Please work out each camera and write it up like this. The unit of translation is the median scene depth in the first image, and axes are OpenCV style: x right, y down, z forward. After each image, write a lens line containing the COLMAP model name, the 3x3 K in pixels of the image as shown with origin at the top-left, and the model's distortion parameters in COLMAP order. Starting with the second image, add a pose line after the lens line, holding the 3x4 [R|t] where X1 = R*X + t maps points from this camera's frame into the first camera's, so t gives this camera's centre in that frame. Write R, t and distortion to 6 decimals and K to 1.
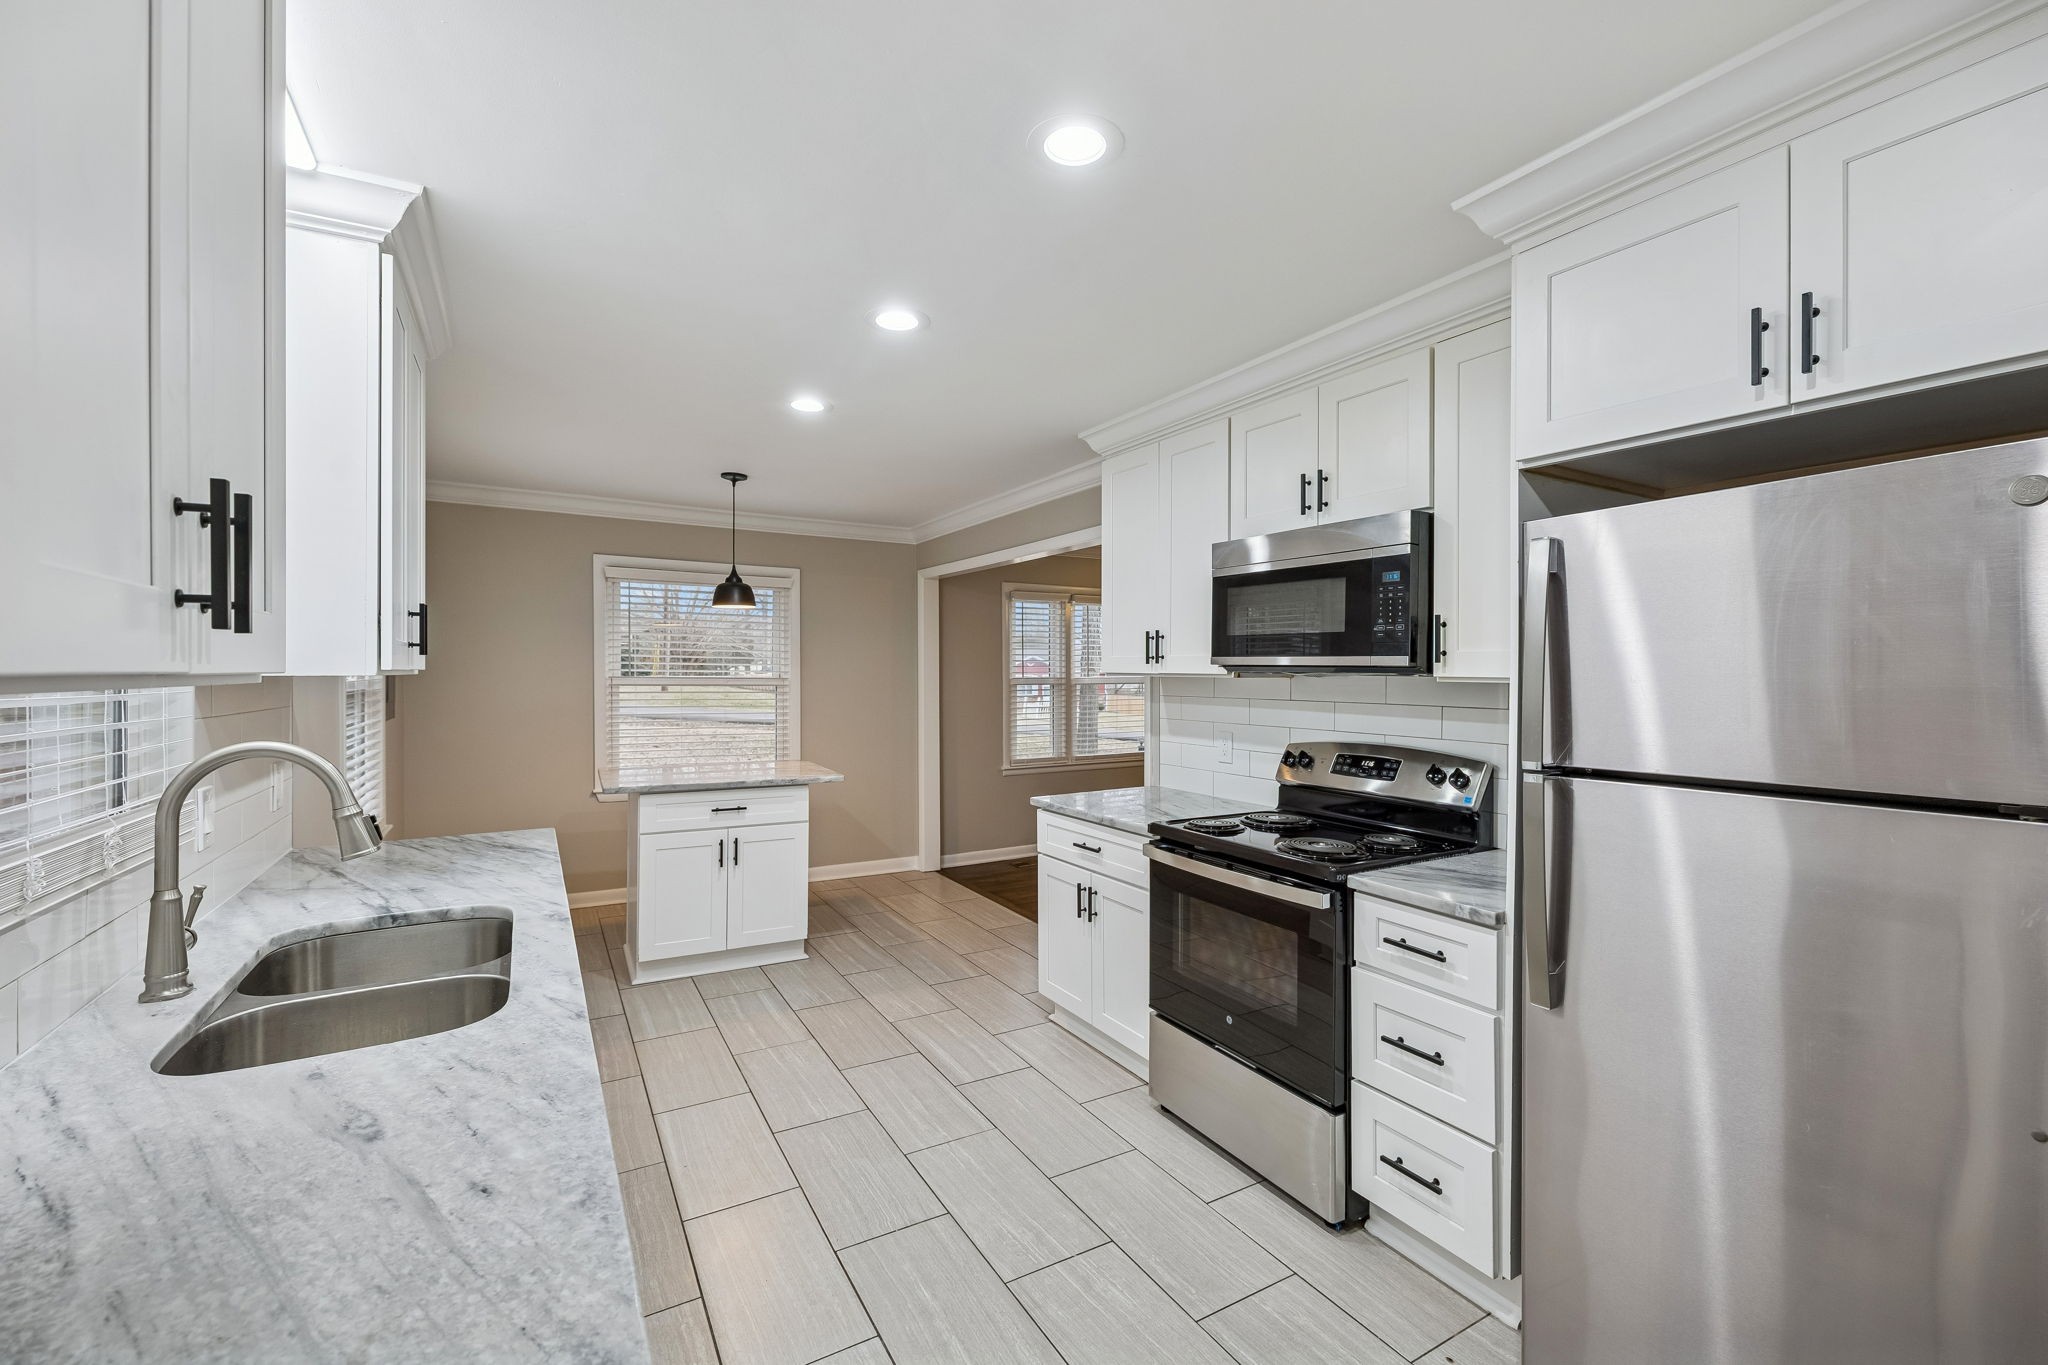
lens RADIAL K [[860.1, 0, 1025.3], [0, 860.1, 676.2], [0, 0, 1]] dist [-0.001919, -0.000203]
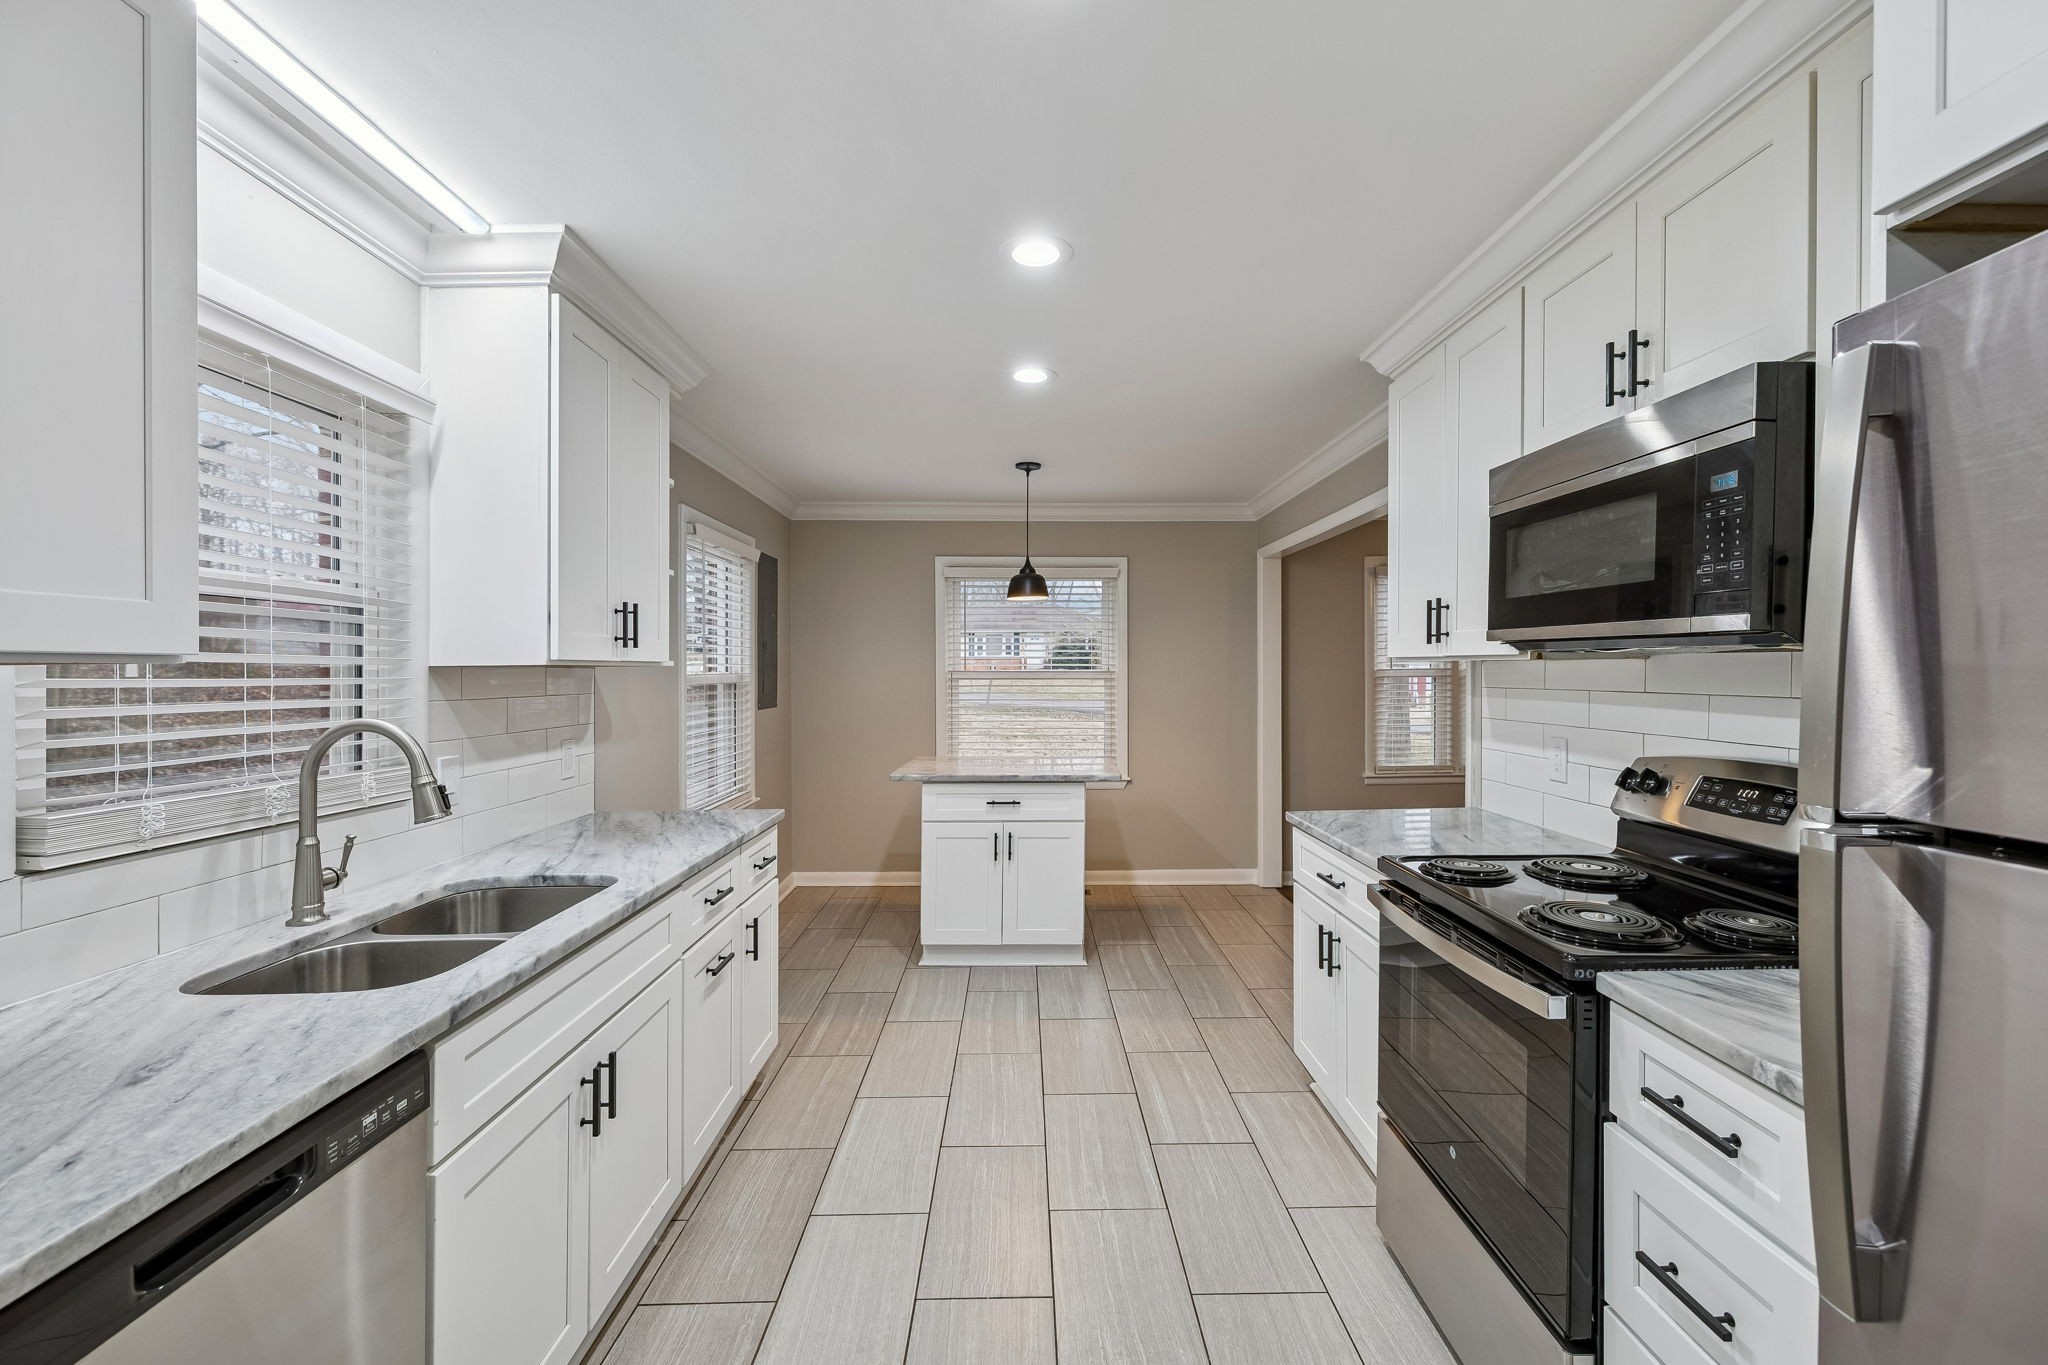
lens RADIAL K [[878.6, 0, 1025.8], [0, 878.6, 680.3], [0, 0, 1]] dist [-0.000026, 0.000200]
pose [[0.873426, -0.003759, -0.486943, 0.245349], [0.007696, 0.999952, 0.006086, 0.011702], [0.486897, -0.009063, 0.873412, 0.191445]]
